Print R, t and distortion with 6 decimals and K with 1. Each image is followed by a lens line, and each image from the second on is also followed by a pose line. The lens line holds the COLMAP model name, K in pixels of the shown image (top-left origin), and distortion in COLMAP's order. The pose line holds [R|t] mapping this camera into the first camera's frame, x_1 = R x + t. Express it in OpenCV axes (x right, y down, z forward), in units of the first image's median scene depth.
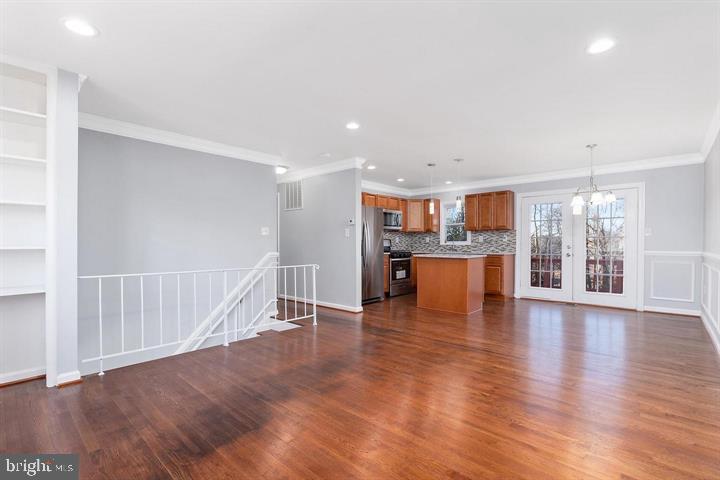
lens RADIAL K [[328.5, 0, 361.9], [0, 328.5, 247.6], [0, 0, 1]] dist [-0.009957, -0.000837]
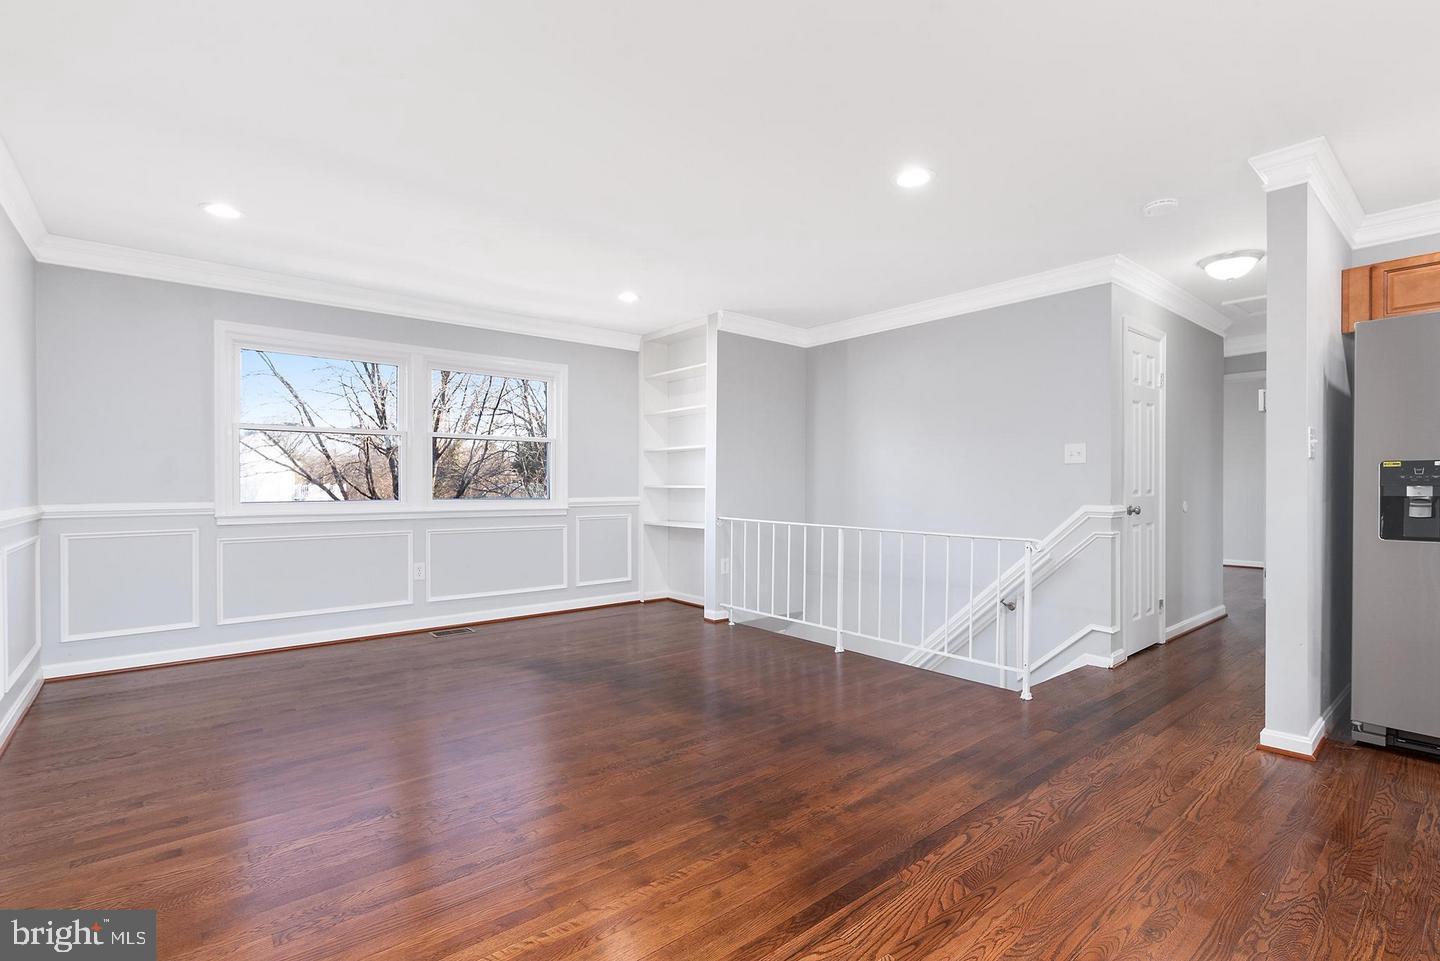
lens RADIAL K [[656.9, 0, 708.5], [0, 656.9, 485.0], [0, 0, 1]] dist [-0.009957, -0.000837]
pose [[-0.134052, -0.001309, -0.990974, 0.747914], [-0.017502, 0.999846, 0.001046, -0.004563], [0.990820, 0.017484, -0.134054, 0.848584]]
